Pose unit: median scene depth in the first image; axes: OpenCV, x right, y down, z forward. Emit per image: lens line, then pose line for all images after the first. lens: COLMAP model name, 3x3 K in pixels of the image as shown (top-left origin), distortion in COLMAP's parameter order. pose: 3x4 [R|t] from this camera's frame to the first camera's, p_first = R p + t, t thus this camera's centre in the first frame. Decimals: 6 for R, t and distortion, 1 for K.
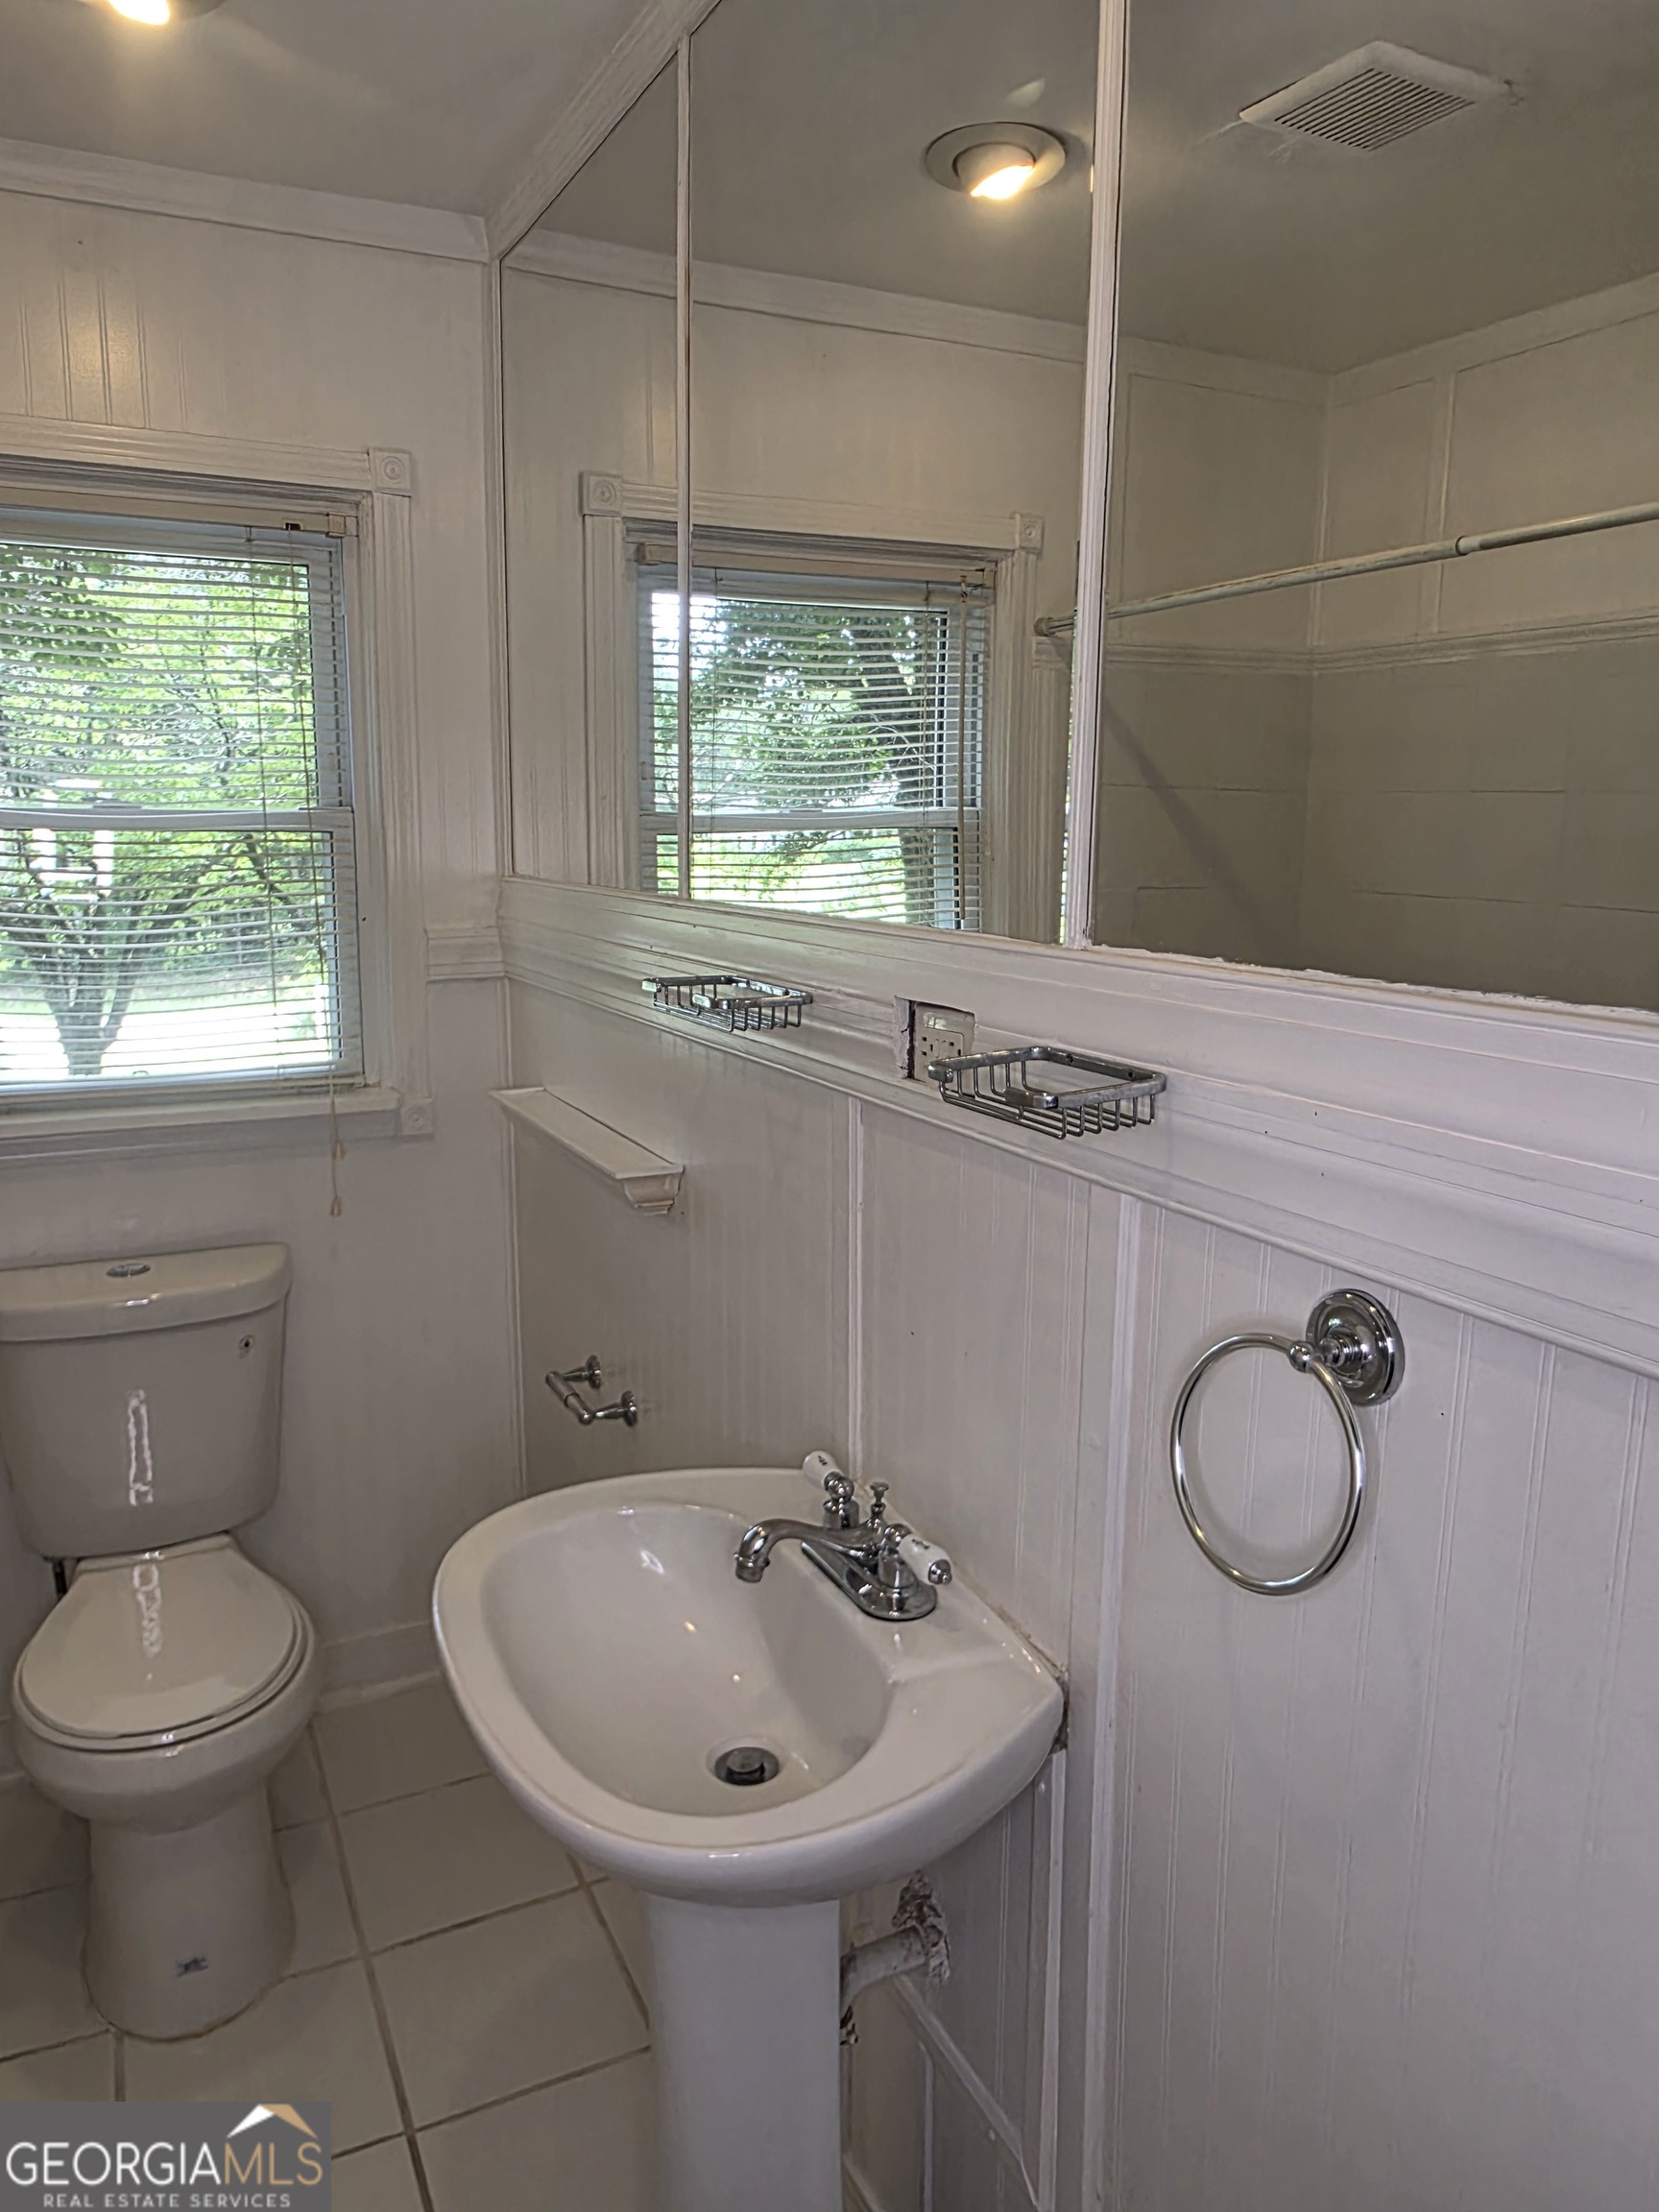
lens RADIAL K [[1540.9, 0, 829.5], [0, 1540.9, 1106.0], [0, 0, 1]] dist [0.001185, 0.000972]
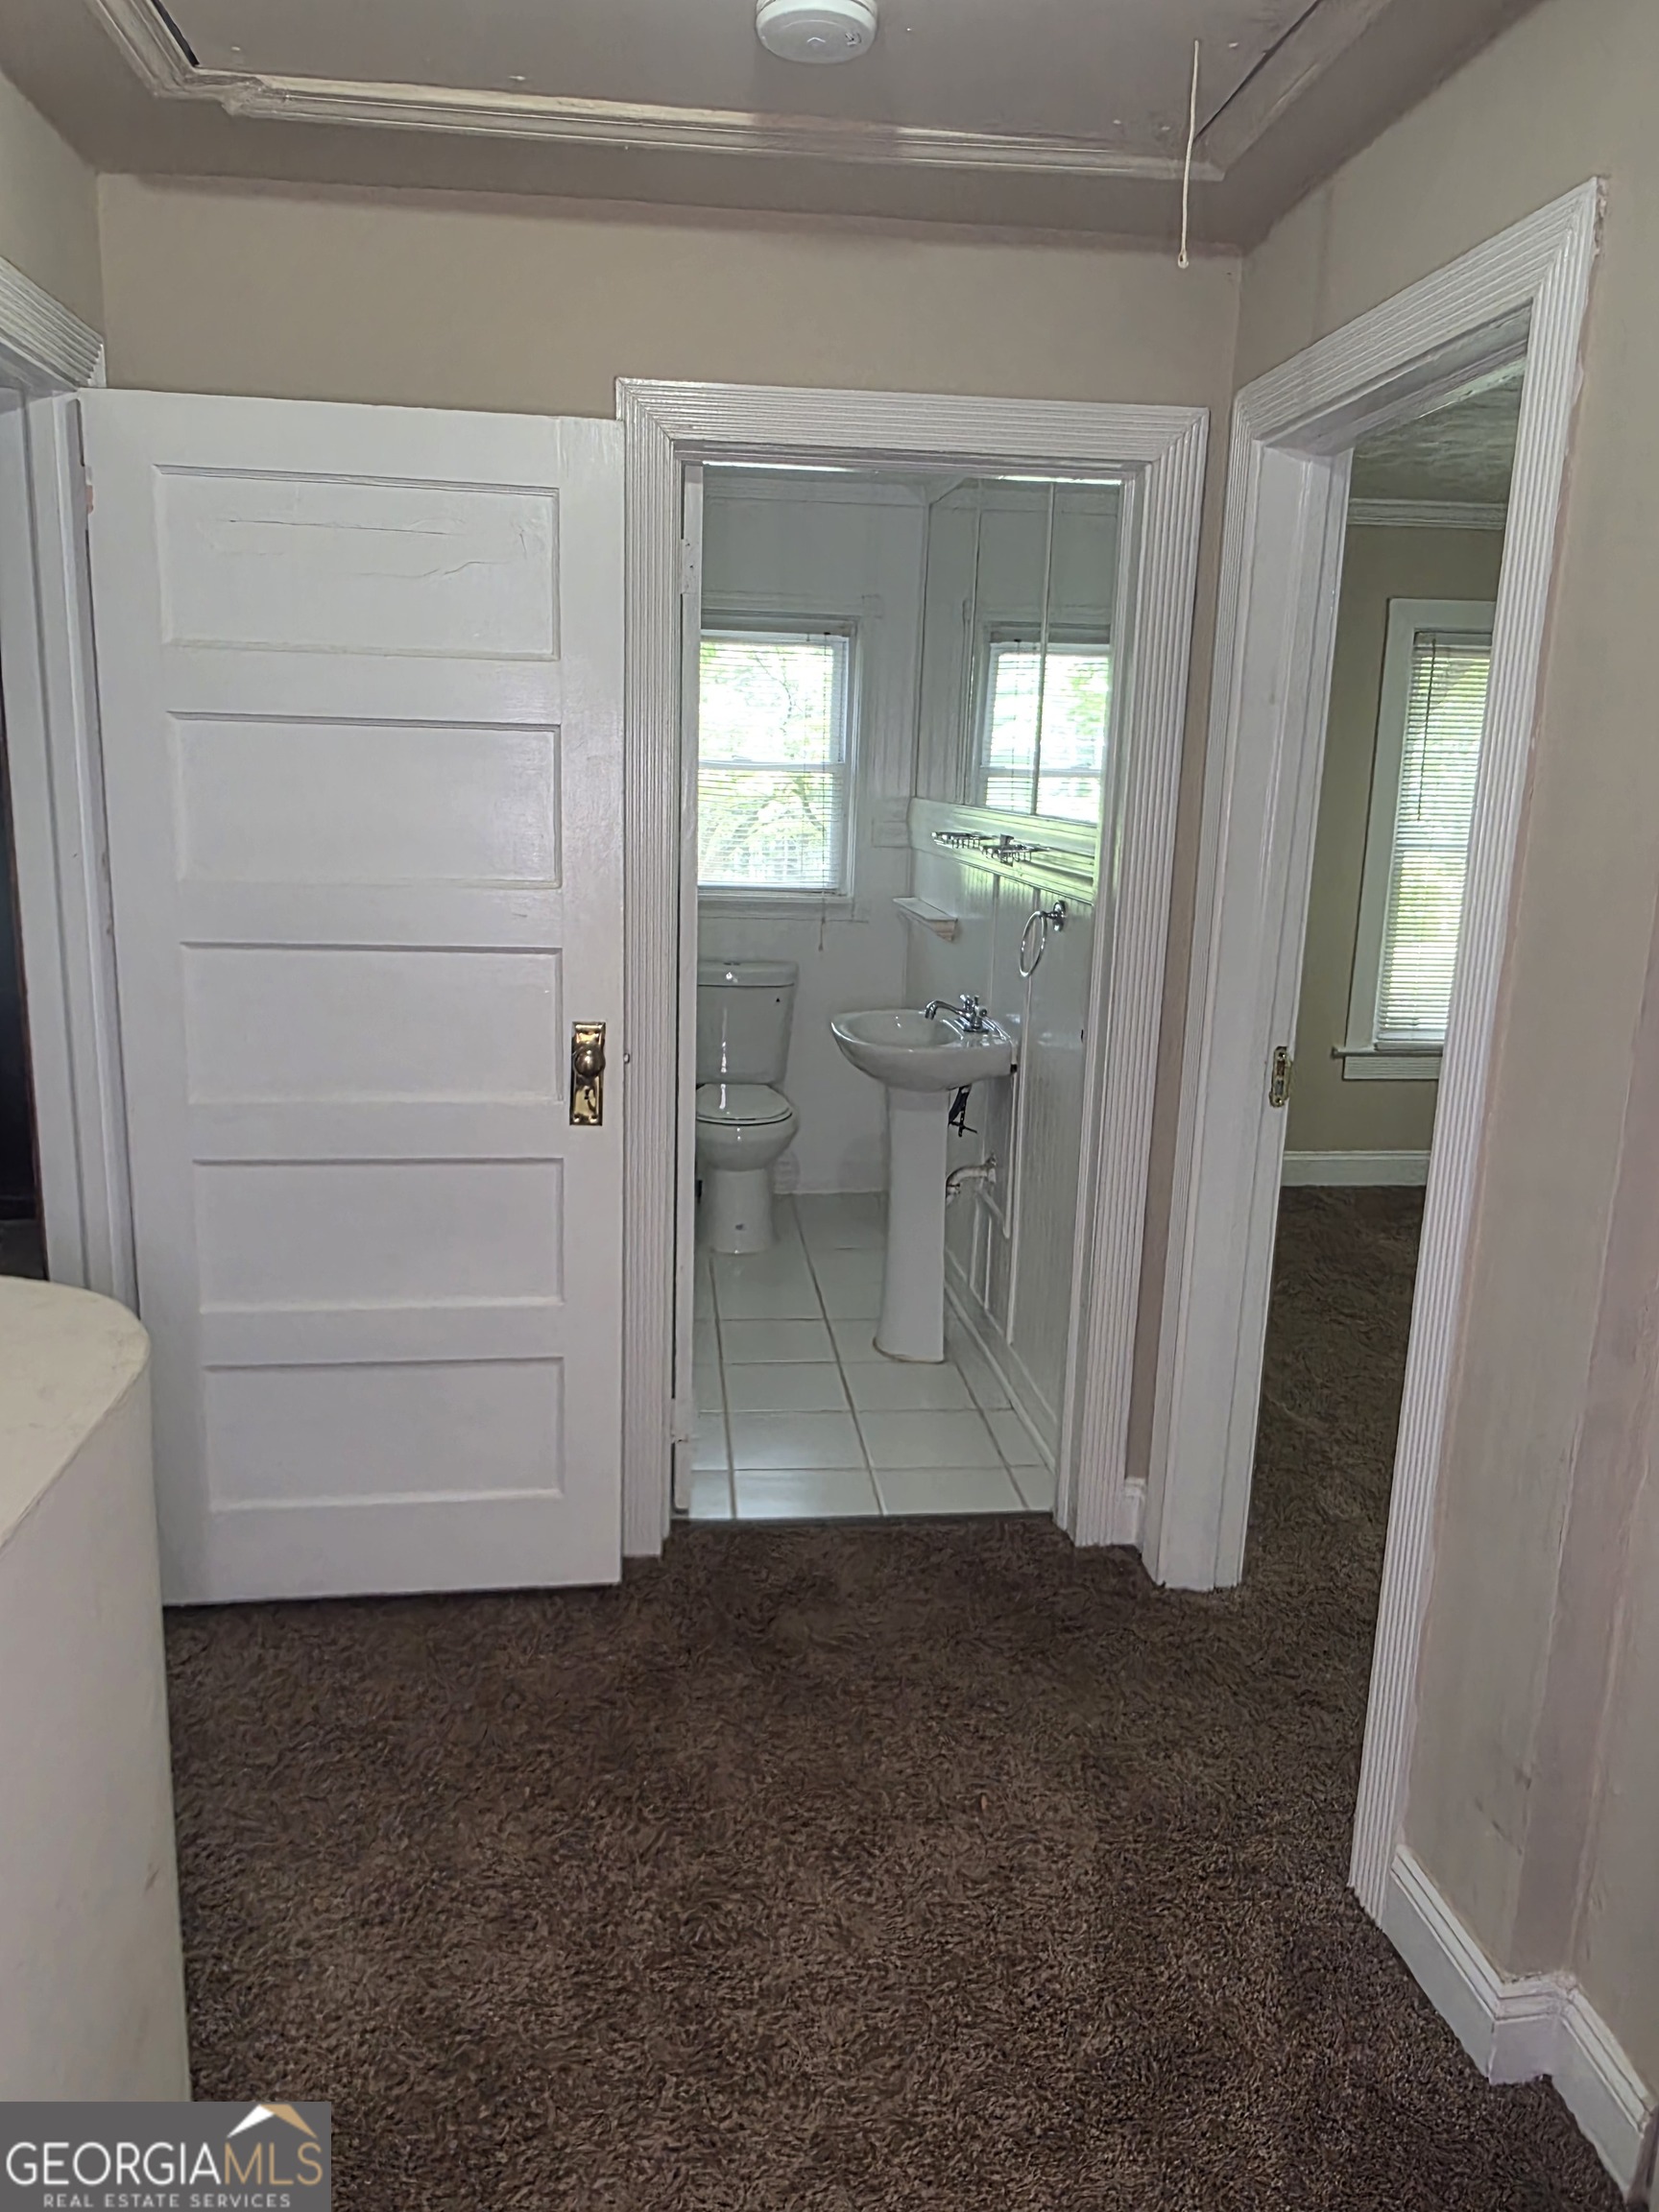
lens RADIAL K [[1540.9, 0, 829.5], [0, 1540.9, 1106.0], [0, 0, 1]] dist [0.001185, 0.000972]
pose [[0.943337, 0.089803, -0.319454, 0.406177], [-0.079510, 0.995811, 0.045147, 0.190444], [0.322170, -0.017189, 0.946526, -1.058891]]
